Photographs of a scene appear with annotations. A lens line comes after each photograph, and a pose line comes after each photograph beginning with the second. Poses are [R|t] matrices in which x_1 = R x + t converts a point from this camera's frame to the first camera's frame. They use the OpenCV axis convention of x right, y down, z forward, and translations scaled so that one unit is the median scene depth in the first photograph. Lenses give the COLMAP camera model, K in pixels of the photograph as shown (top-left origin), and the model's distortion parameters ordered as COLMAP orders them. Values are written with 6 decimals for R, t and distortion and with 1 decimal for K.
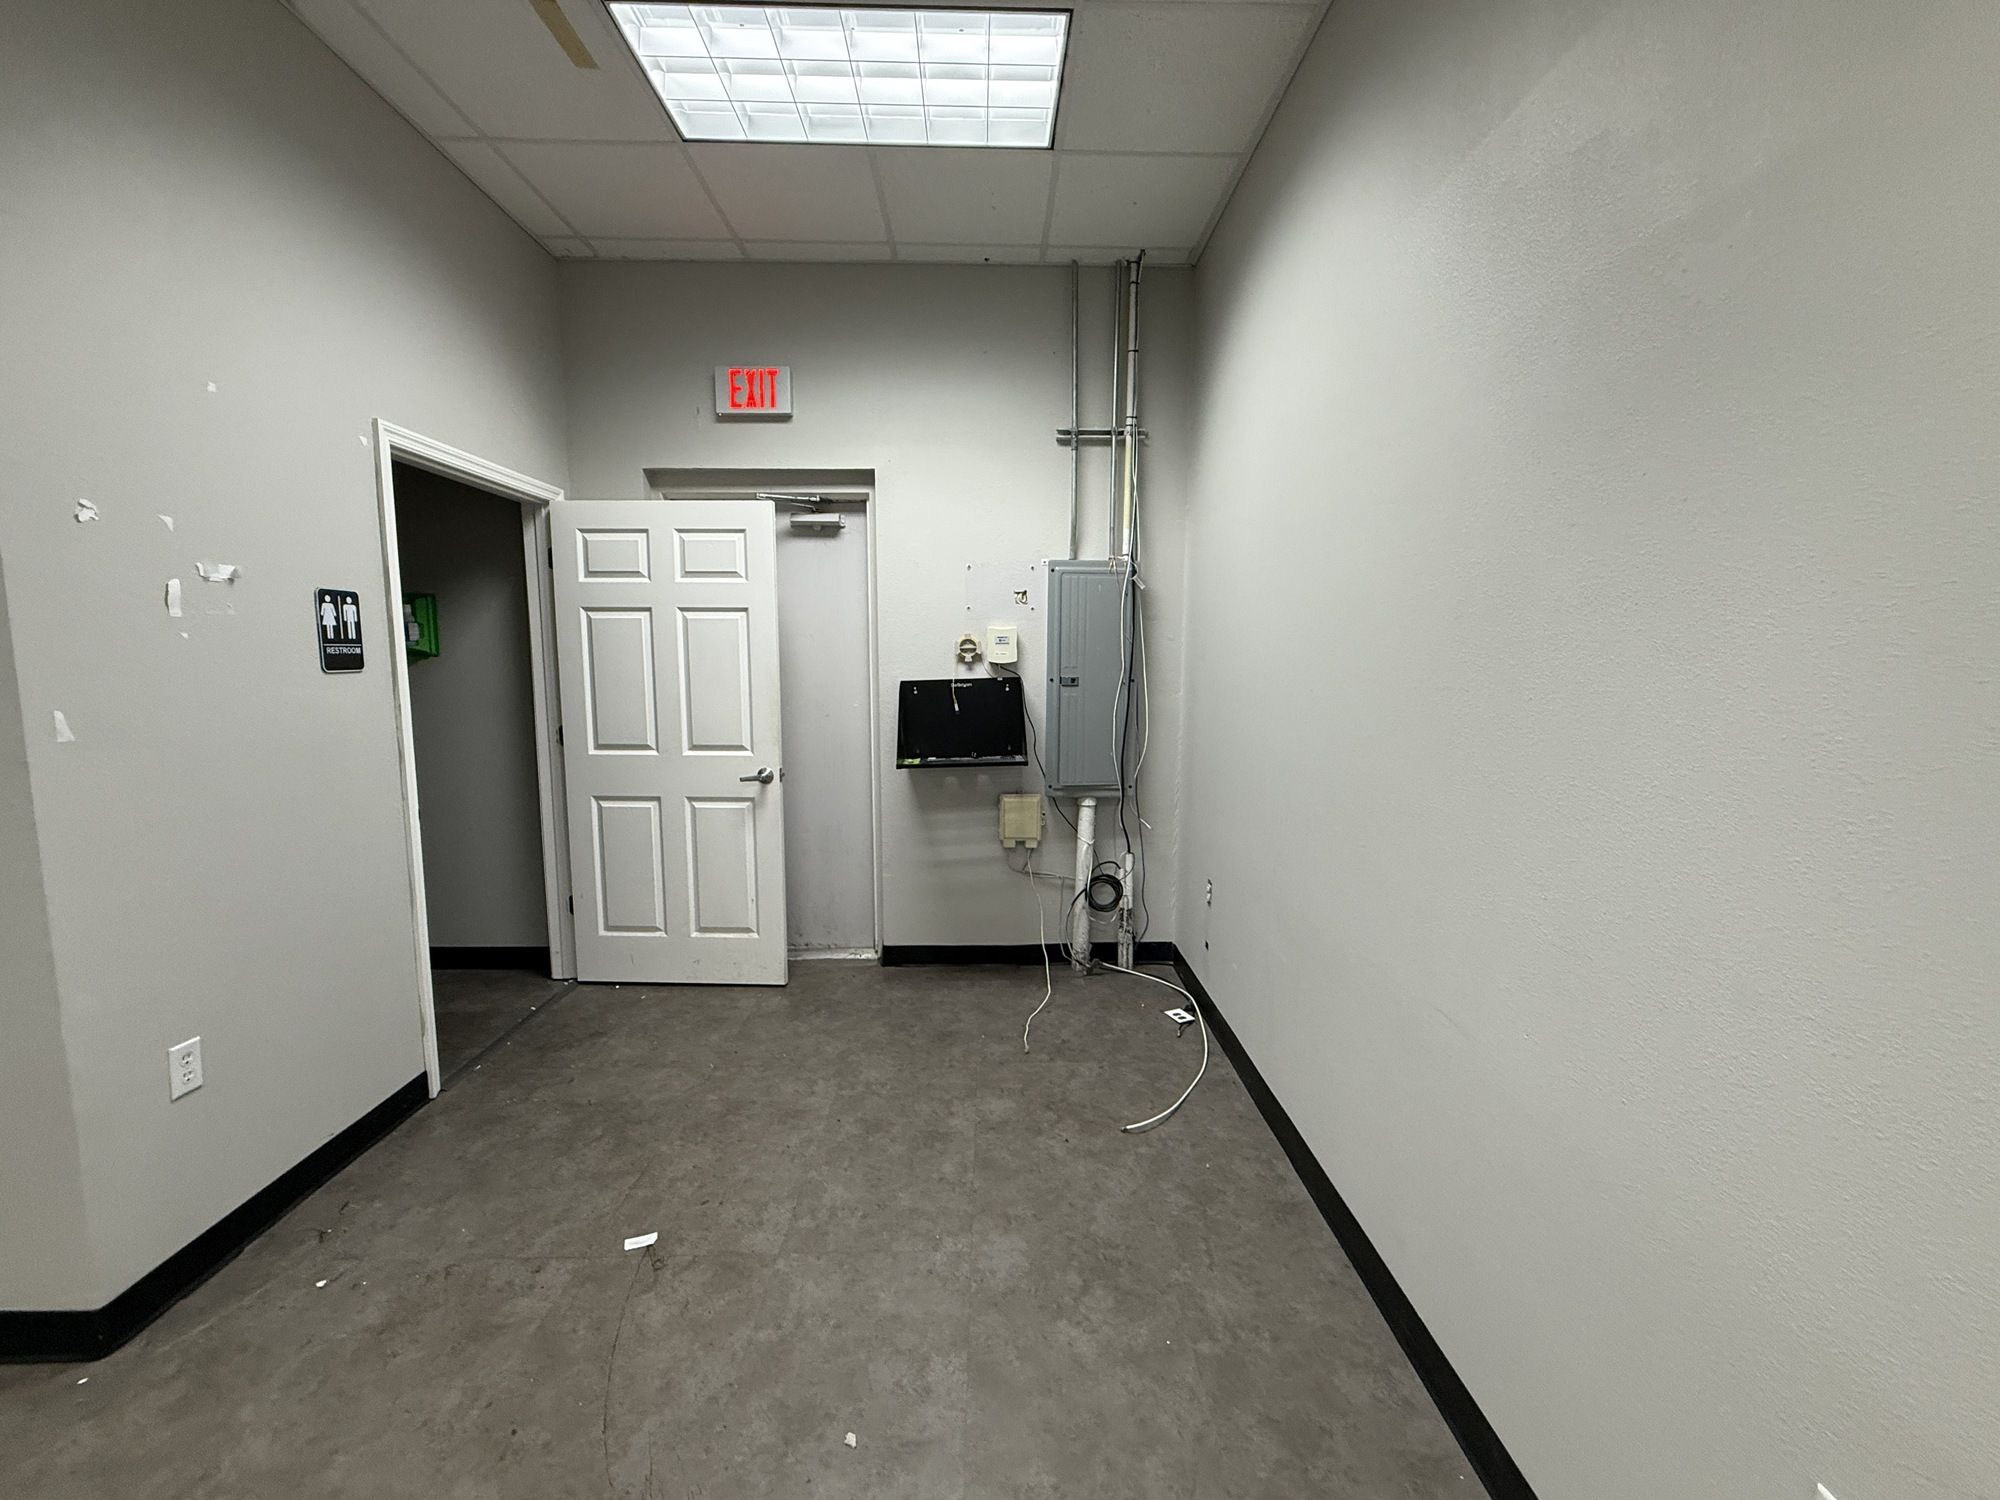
lens RADIAL K [[810.6, 0, 1000.7], [0, 810.6, 745.2], [0, 0, 1]] dist [0.005950, -0.000154]
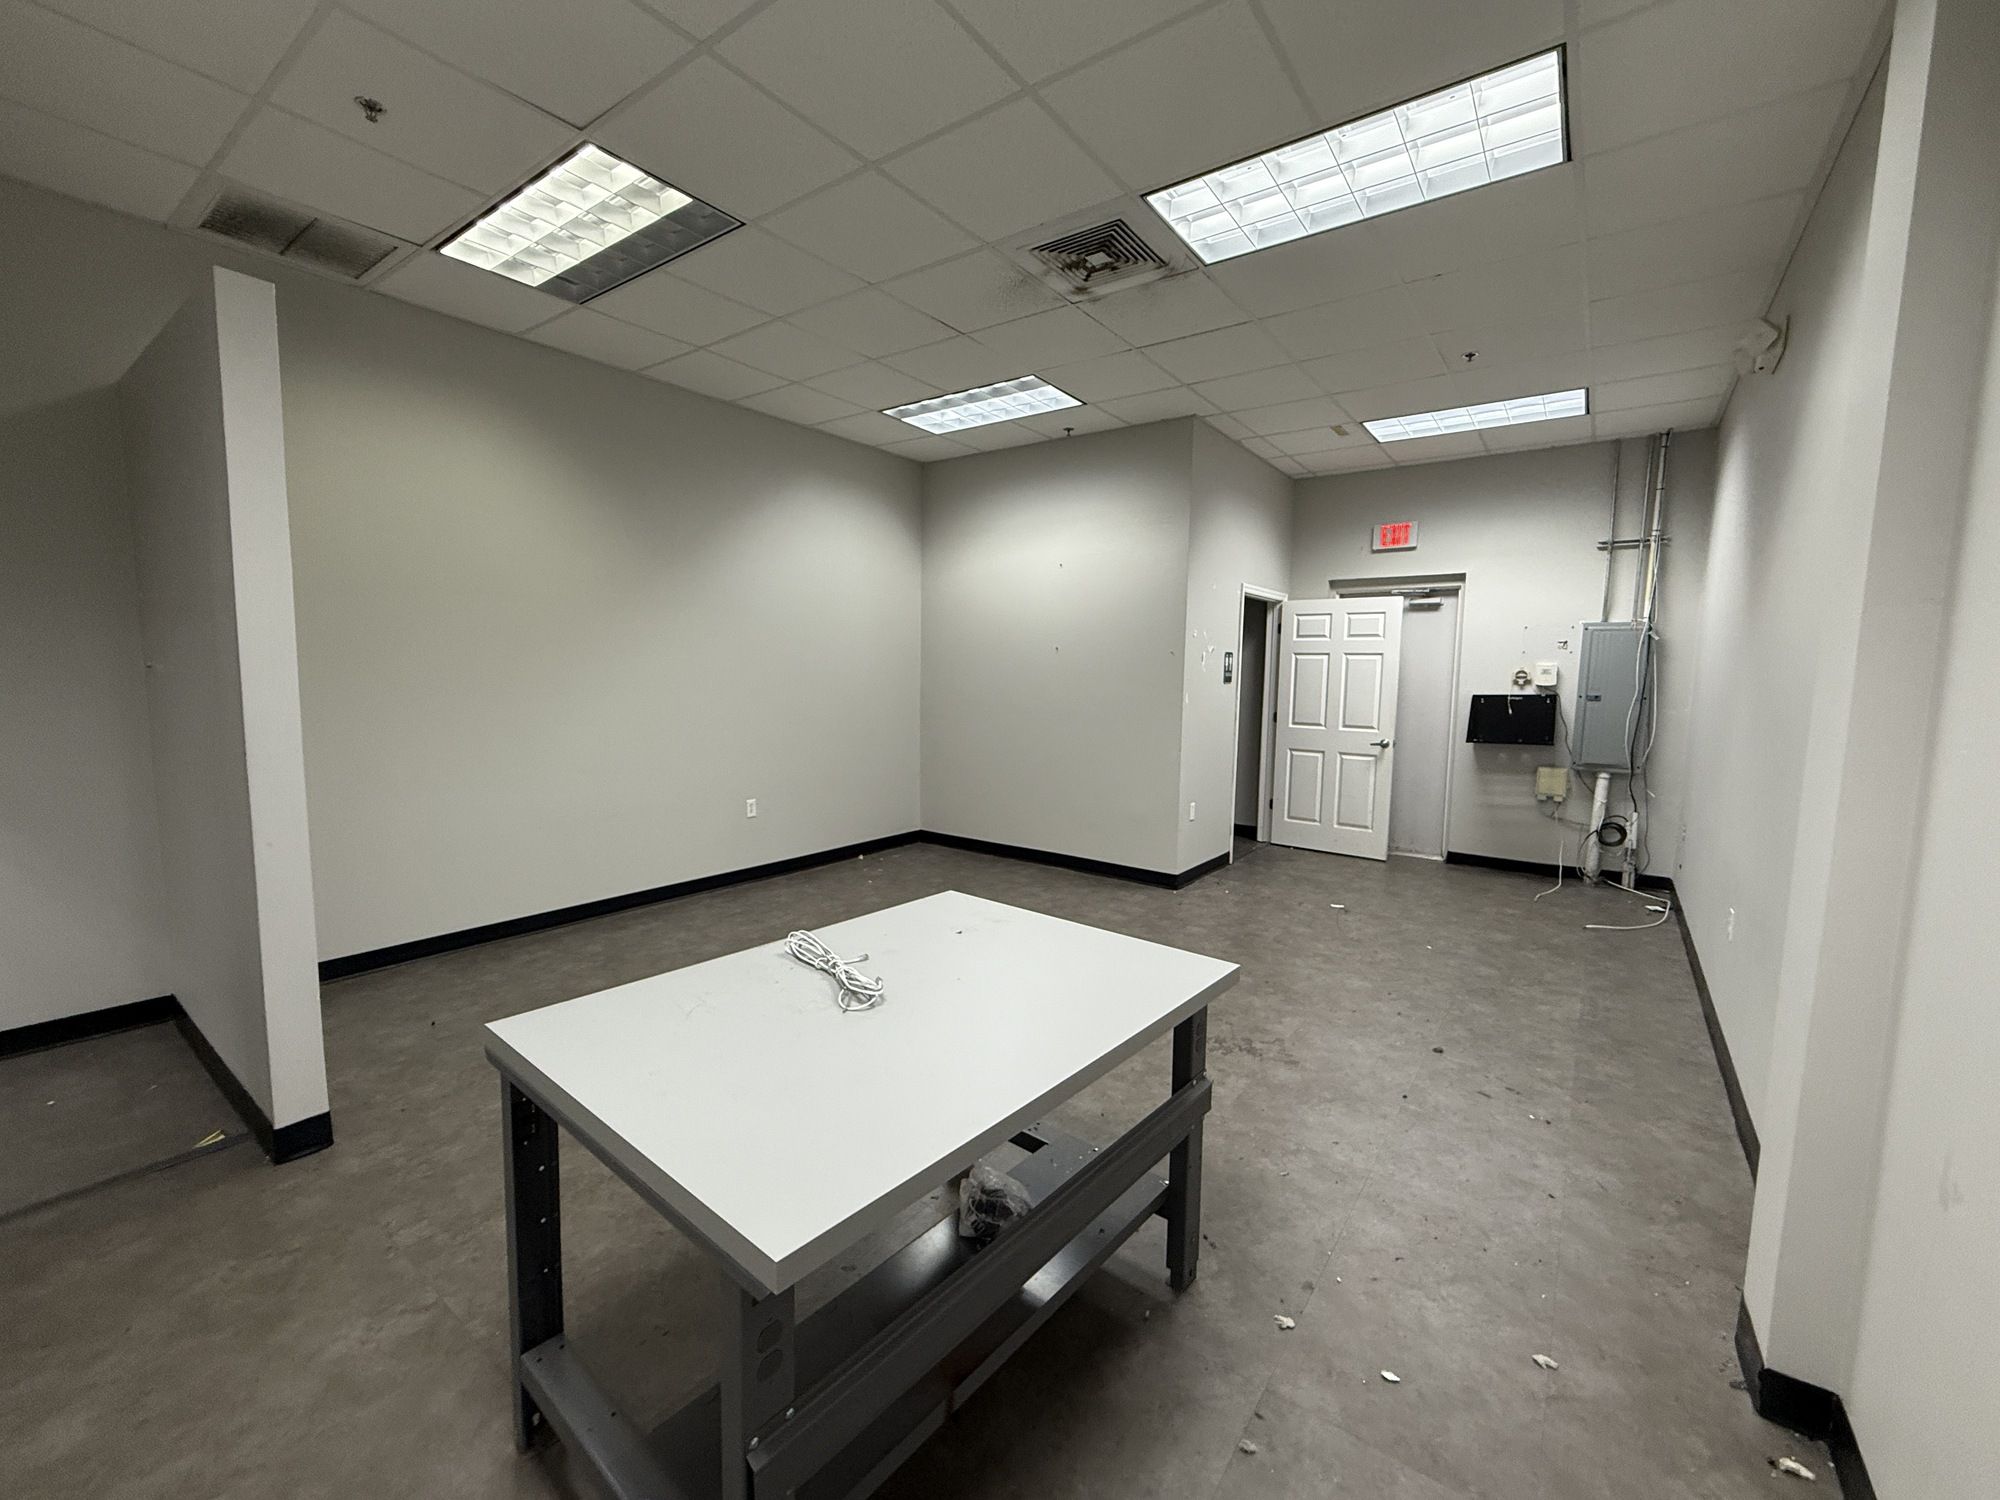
lens RADIAL K [[810.6, 0, 1007.4], [0, 810.6, 747.4], [0, 0, 1]] dist [0.005950, -0.000154]
pose [[0.796038, 0.068553, -0.601352, 0.133531], [-0.078856, 0.996843, 0.009252, 0.093916], [0.600088, 0.040055, 0.798931, -0.958729]]
